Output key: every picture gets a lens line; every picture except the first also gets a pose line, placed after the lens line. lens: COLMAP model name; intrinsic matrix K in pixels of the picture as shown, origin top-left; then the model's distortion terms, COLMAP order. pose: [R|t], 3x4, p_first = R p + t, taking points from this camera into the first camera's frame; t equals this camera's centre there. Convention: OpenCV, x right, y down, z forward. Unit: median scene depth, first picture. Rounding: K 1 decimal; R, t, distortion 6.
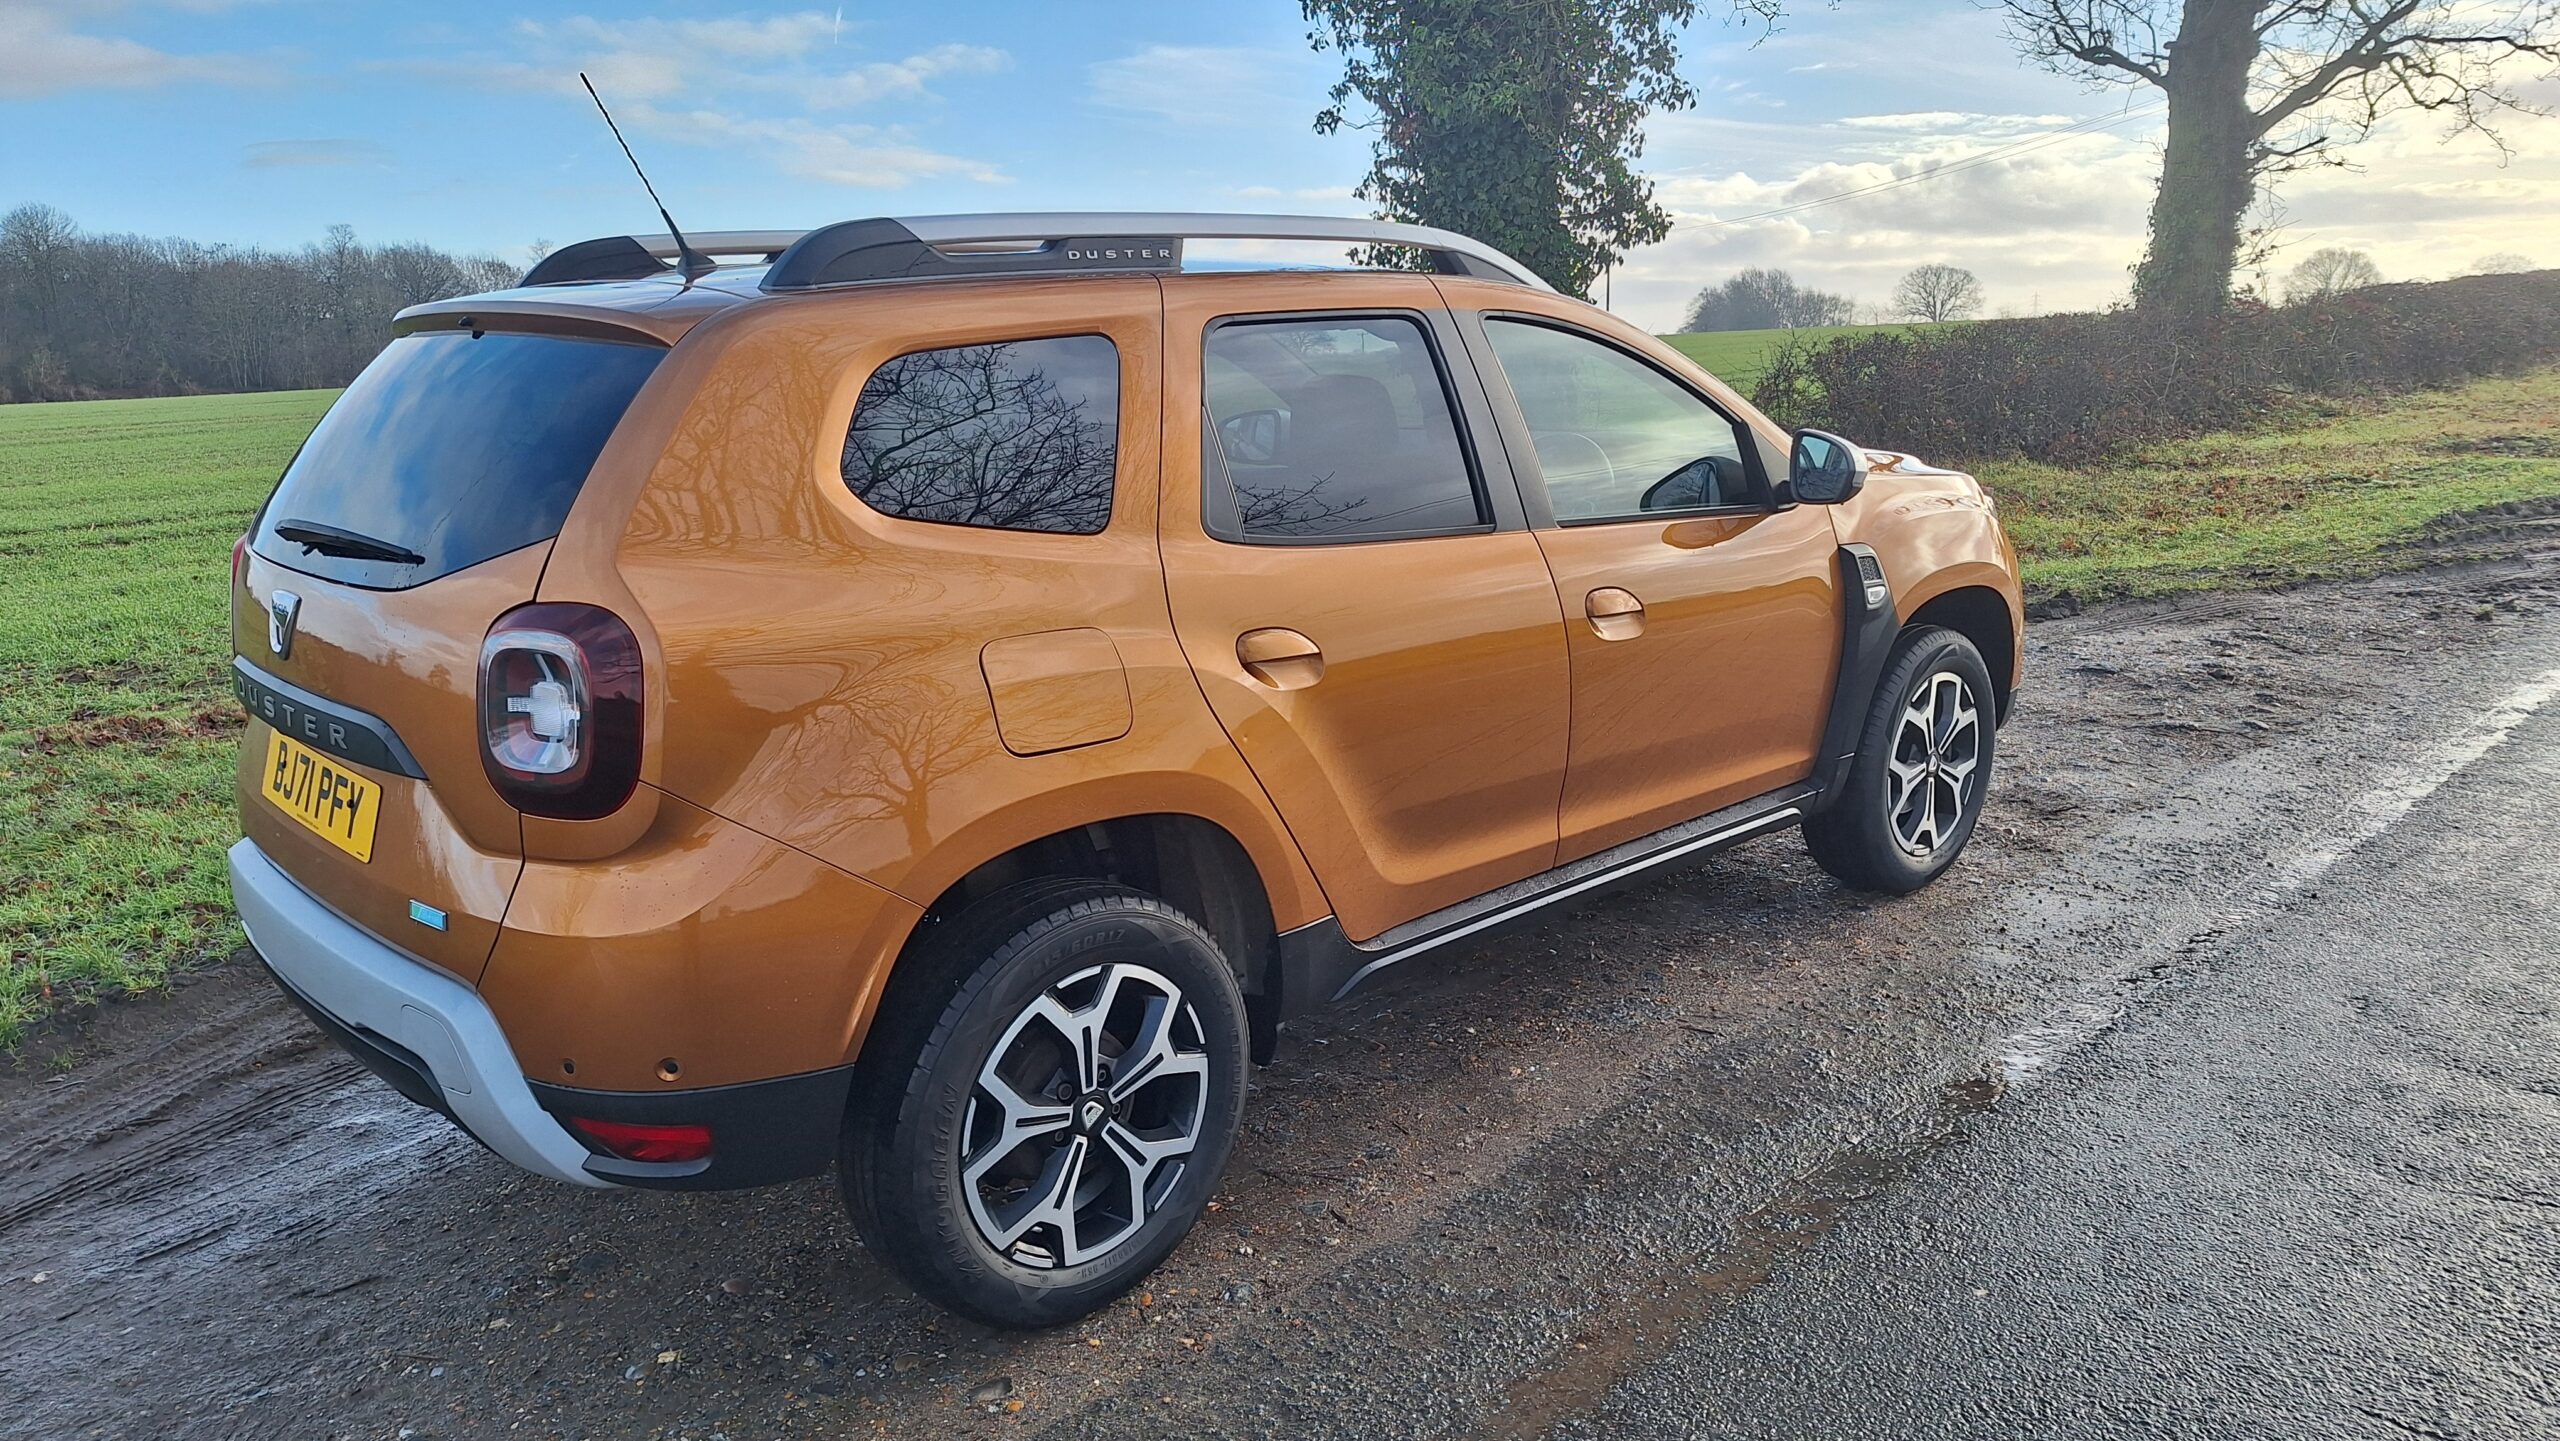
lens RADIAL K [[1757.8, 0, 1303.9], [0, 1757.8, 702.6], [0, 0, 1]] dist [0.084999, -0.088428]
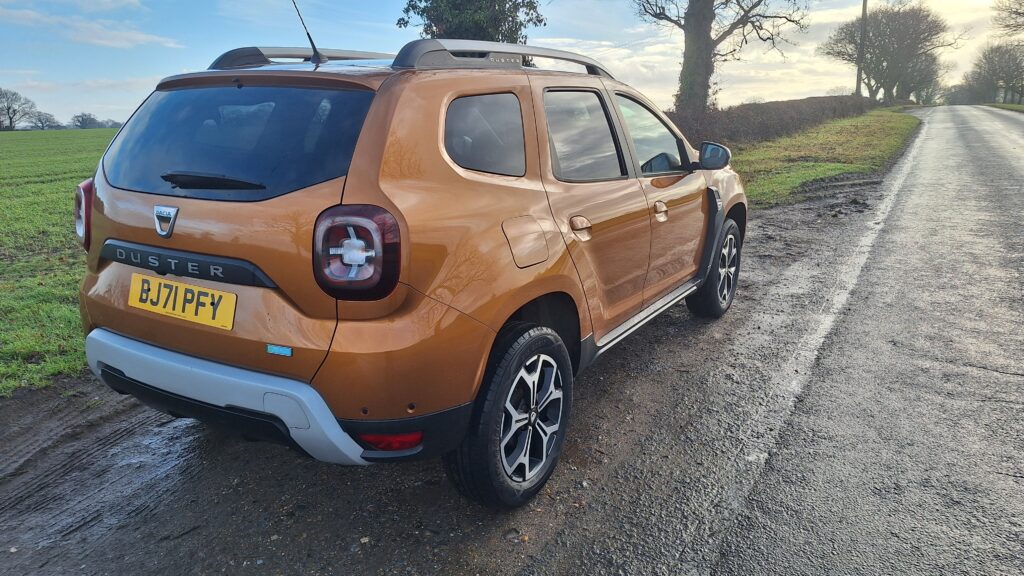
lens RADIAL K [[703.1, 0, 521.6], [0, 703.1, 280.8], [0, 0, 1]] dist [0.084999, -0.088428]
pose [[0.964231, -0.047058, 0.260853, -0.309451], [0.042239, 0.998818, 0.024054, 0.018780], [-0.261676, -0.012175, 0.965079, 0.061594]]
